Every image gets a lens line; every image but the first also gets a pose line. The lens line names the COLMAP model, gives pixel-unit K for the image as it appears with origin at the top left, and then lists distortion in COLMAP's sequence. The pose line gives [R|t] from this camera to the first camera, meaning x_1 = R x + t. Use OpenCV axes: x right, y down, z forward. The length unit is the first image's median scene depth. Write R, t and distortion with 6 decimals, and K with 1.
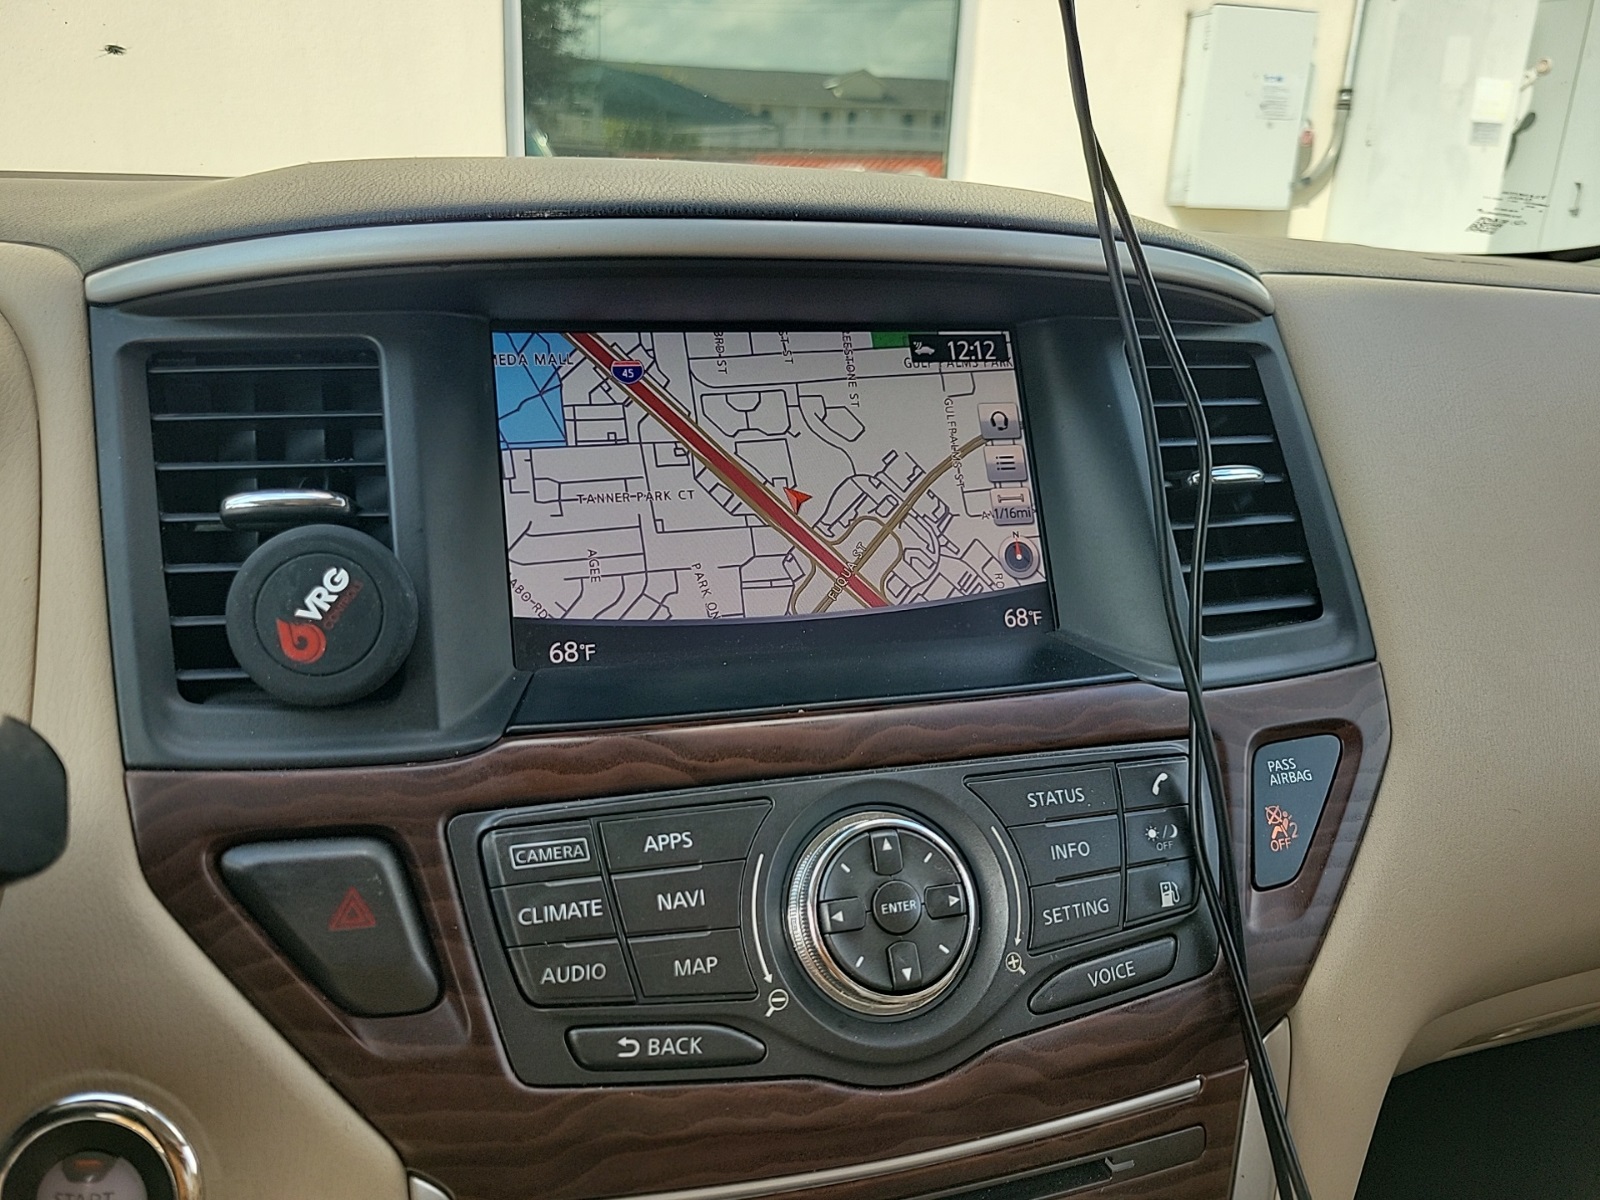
lens RADIAL K [[1186.3, 0, 800.0], [0, 1186.3, 600.0], [0, 0, 1]] dist [0.046104, -0.003527]
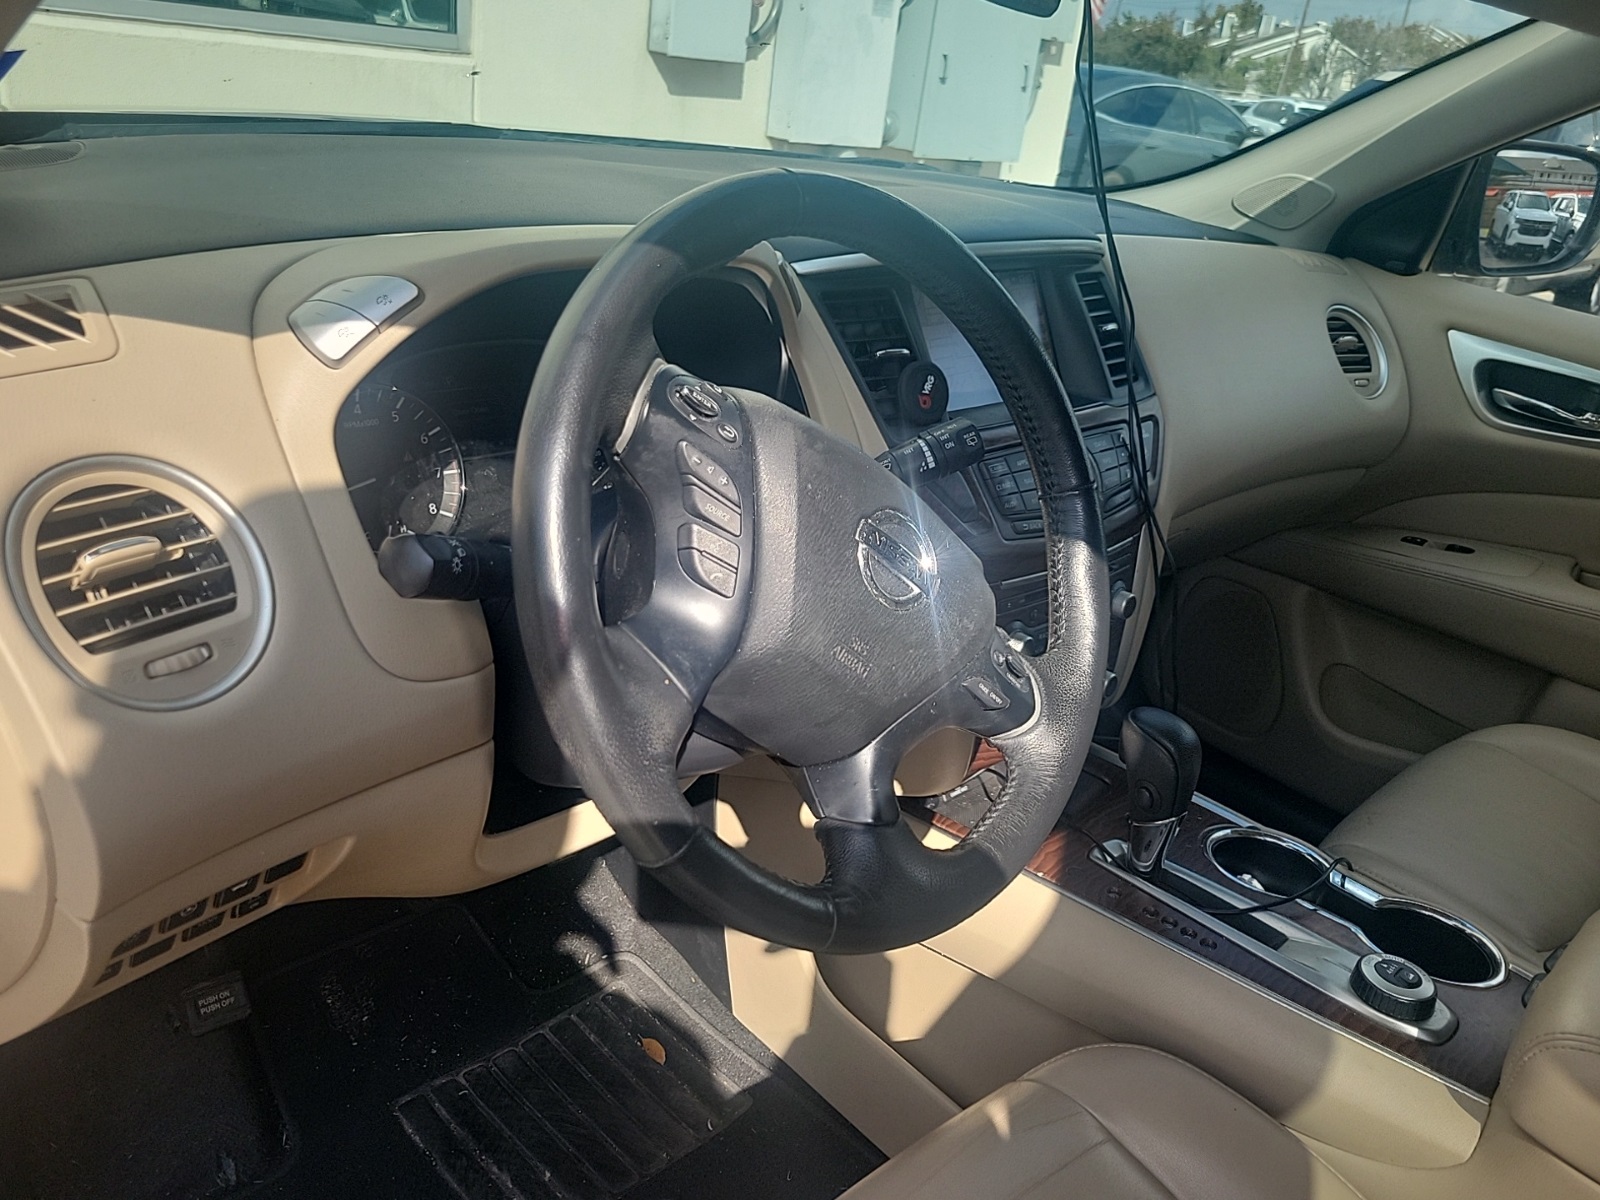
lens RADIAL K [[1186.3, 0, 800.0], [0, 1186.3, 600.0], [0, 0, 1]] dist [0.046104, -0.003527]
pose [[0.886321, -0.136074, 0.442627, -1.372010], [0.071600, 0.984626, 0.159326, 0.018754], [-0.457502, -0.109522, 0.882438, -0.988971]]
